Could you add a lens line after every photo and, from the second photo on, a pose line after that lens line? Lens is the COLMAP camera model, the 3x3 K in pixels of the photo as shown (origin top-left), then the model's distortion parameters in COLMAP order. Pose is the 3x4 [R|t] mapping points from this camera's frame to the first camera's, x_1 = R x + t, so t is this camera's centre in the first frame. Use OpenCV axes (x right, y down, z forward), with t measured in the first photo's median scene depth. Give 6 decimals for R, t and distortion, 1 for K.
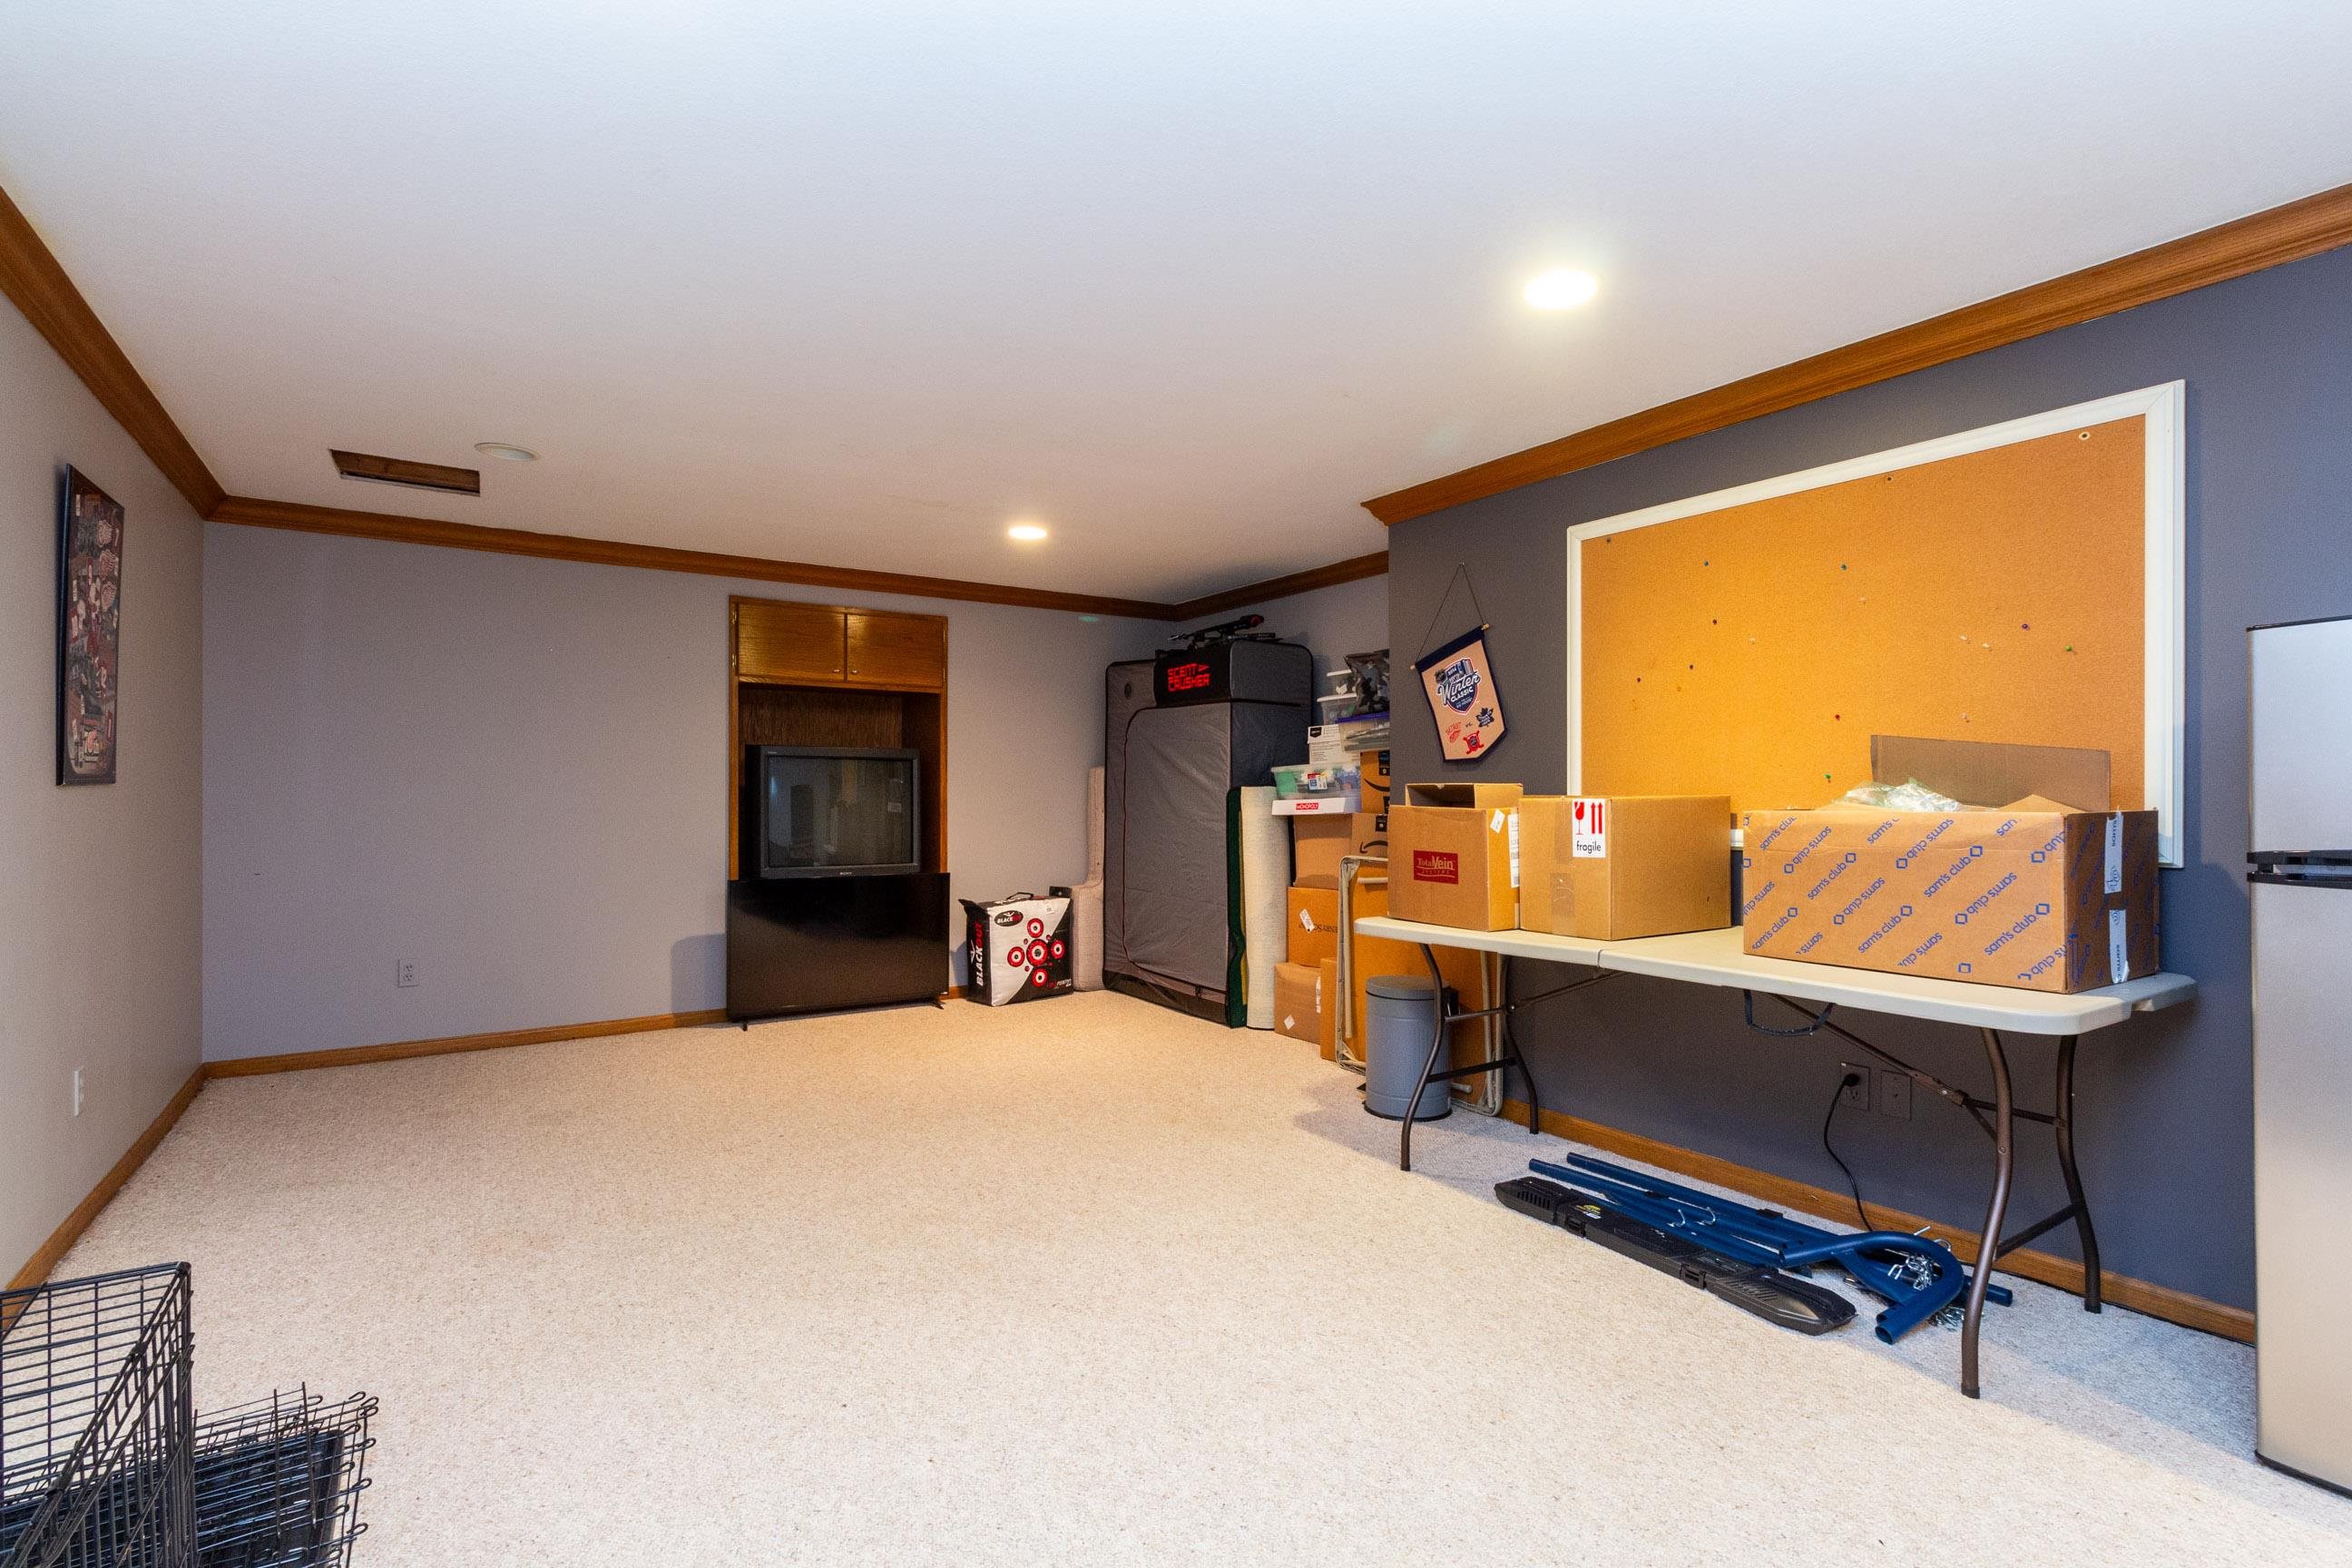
lens RADIAL K [[1100.4, 0, 1181.2], [0, 1100.4, 795.5], [0, 0, 1]] dist [0.002081, 0.000164]
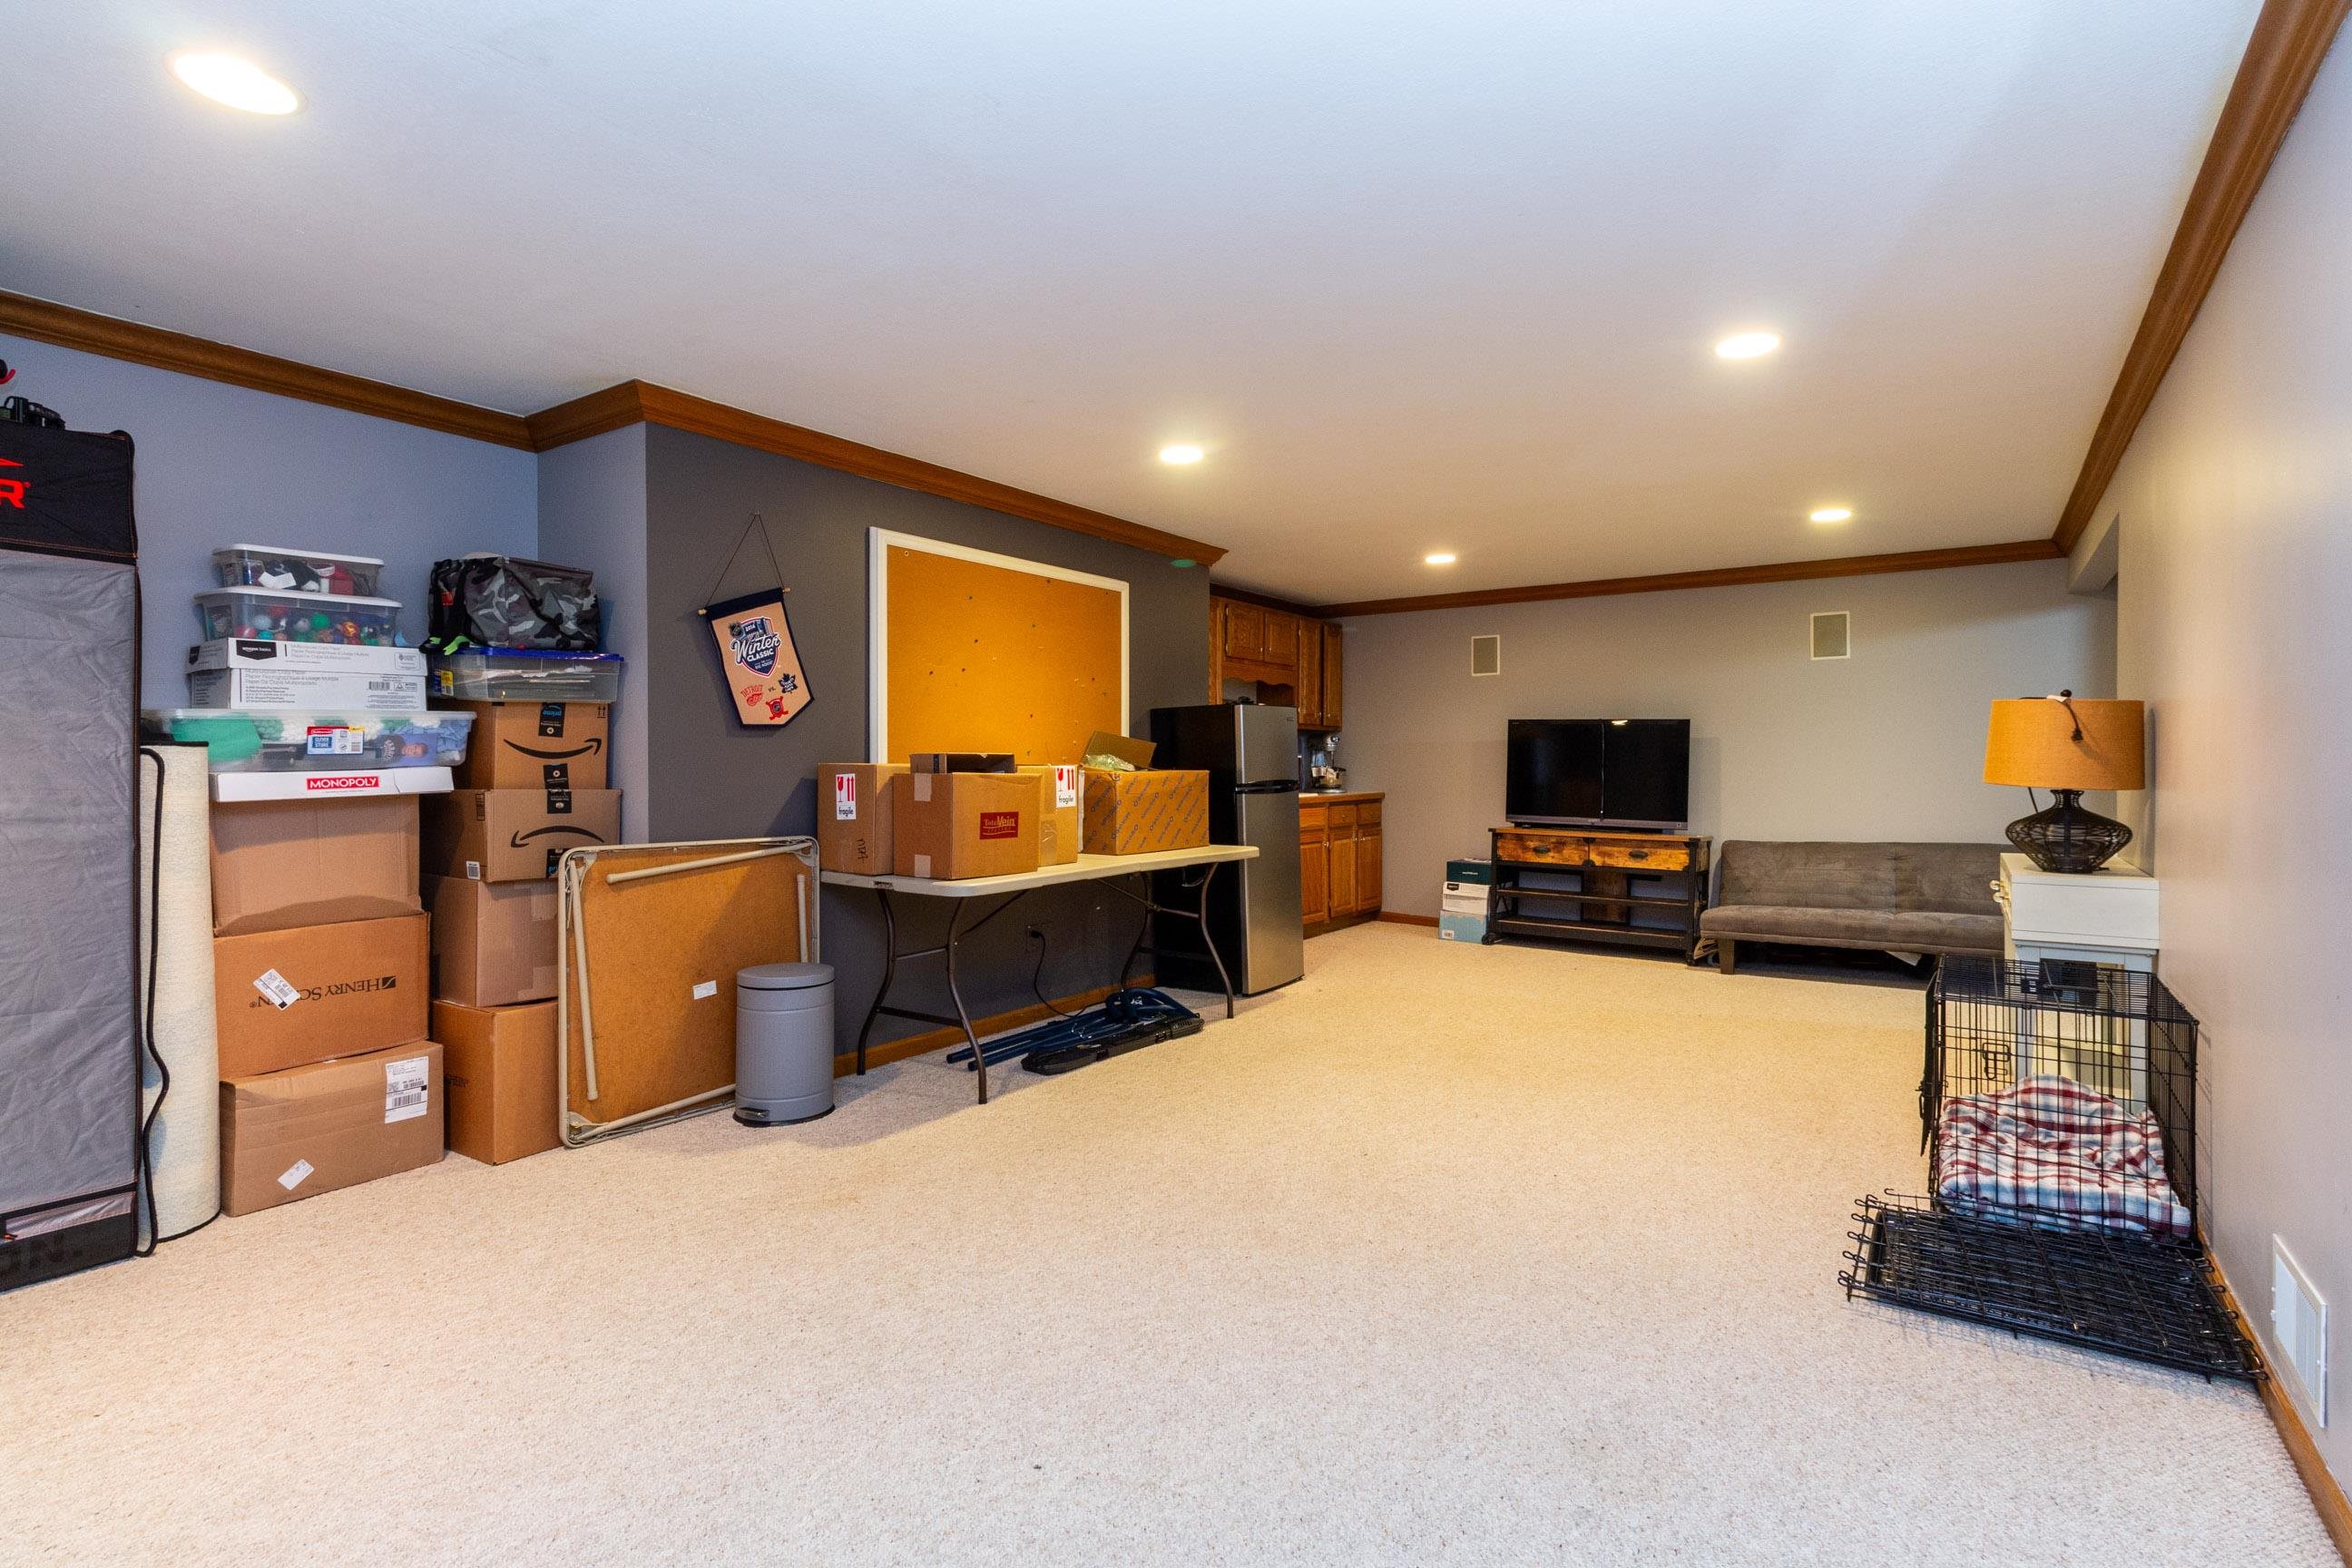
lens RADIAL K [[1100.4, 0, 1231.9], [0, 1100.4, 757.6], [0, 0, 1]] dist [0.002081, 0.000164]
pose [[-0.387479, 0.005100, 0.921865, -0.768366], [0.000413, 0.999986, -0.005359, 0.000047], [-0.921879, -0.001695, -0.387475, 1.009992]]
